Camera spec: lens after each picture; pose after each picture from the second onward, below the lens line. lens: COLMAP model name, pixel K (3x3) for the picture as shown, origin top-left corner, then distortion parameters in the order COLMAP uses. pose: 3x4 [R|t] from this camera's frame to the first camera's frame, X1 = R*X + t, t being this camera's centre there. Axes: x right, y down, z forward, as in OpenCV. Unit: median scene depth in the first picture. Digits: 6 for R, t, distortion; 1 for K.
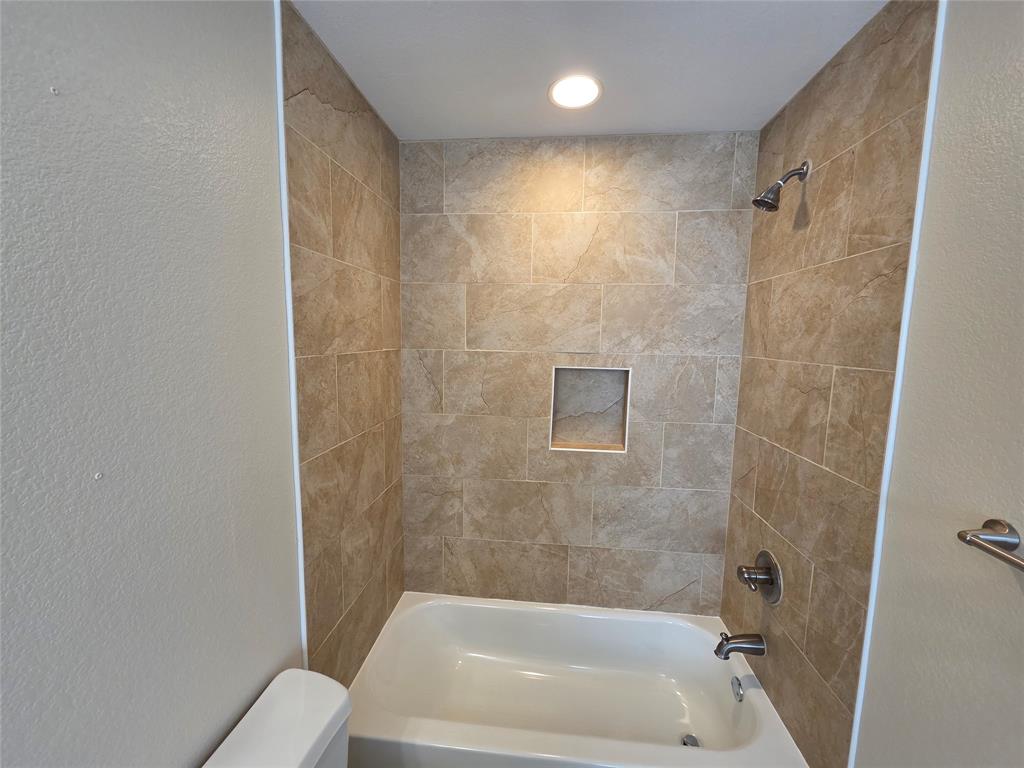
lens RADIAL K [[422.9, 0, 508.4], [0, 422.9, 383.8], [0, 0, 1]] dist [0.000973, 0.000105]
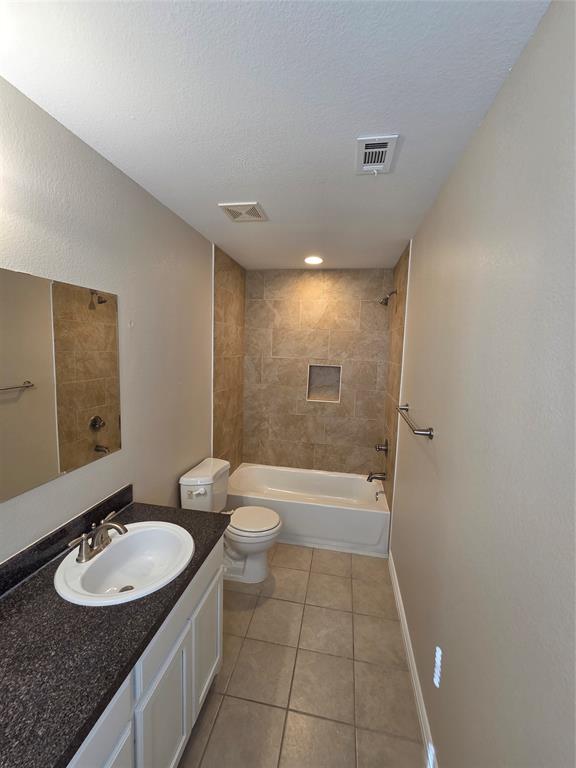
lens RADIAL K [[317.2, 0, 288.0], [0, 317.2, 384.0], [0, 0, 1]] dist [0.000973, 0.000105]
pose [[0.996917, 0.025233, -0.074298, 0.126379], [-0.025420, 0.999676, -0.001576, 0.072679], [0.074234, 0.003460, 0.997235, -0.760049]]
